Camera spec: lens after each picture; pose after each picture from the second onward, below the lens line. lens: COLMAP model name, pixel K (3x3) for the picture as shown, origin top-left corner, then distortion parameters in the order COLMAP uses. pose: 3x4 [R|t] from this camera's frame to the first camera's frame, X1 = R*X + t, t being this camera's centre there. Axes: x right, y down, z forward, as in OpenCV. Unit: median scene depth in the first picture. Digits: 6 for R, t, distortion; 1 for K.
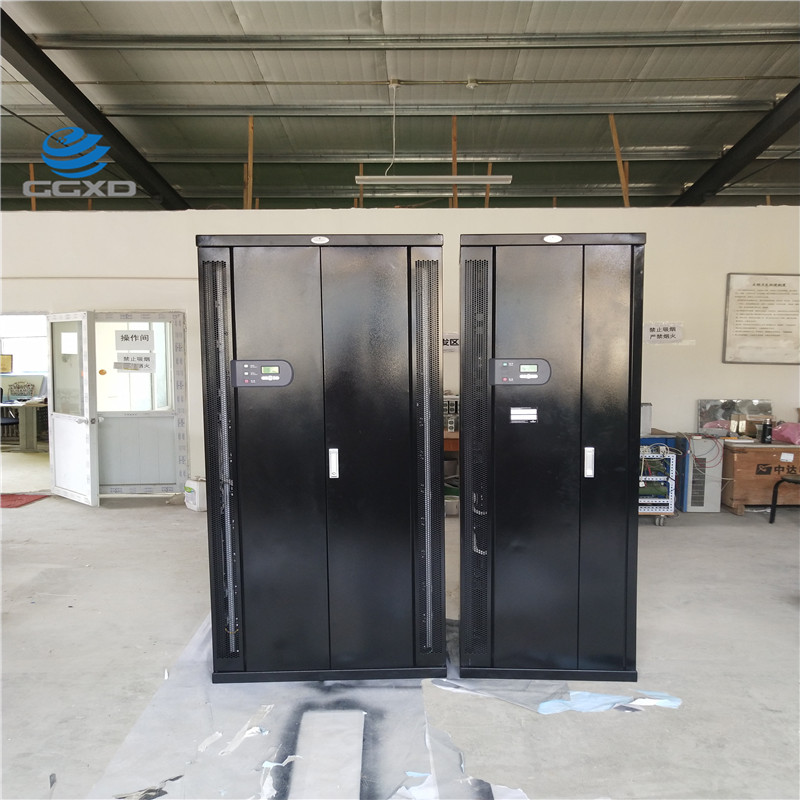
lens RADIAL K [[899.6, 0, 399.4], [0, 899.6, 440.4], [0, 0, 1]] dist [0.018868, 0.049572]
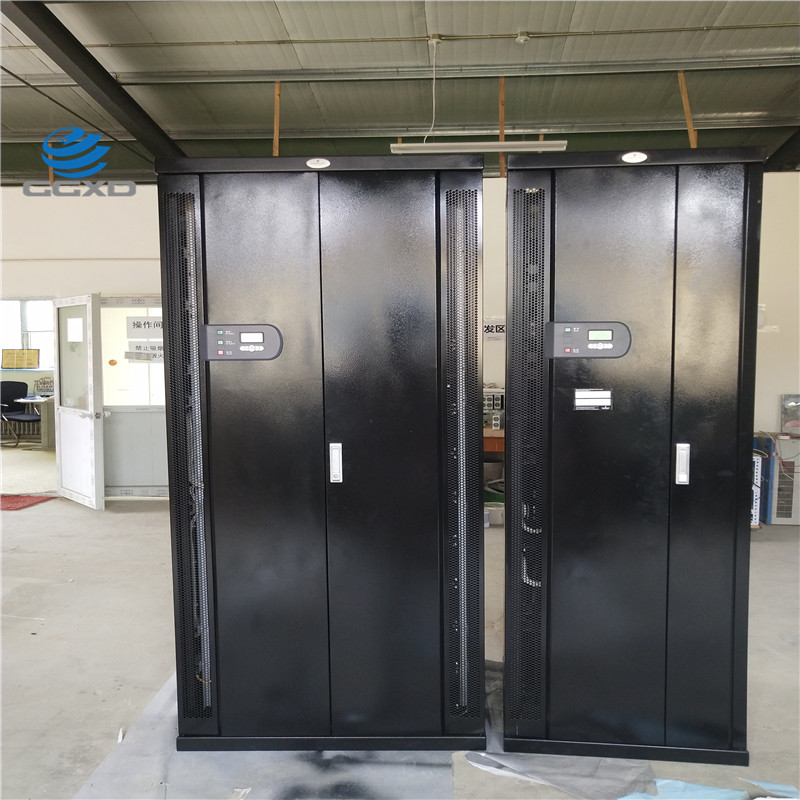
lens RADIAL K [[899.6, 0, 399.4], [0, 899.6, 440.4], [0, 0, 1]] dist [0.018868, 0.049572]
pose [[0.998687, 0.006316, -0.050832, 0.008551], [-0.006448, 0.999976, -0.002423, 0.004025], [0.050816, 0.002748, 0.998704, 0.122955]]
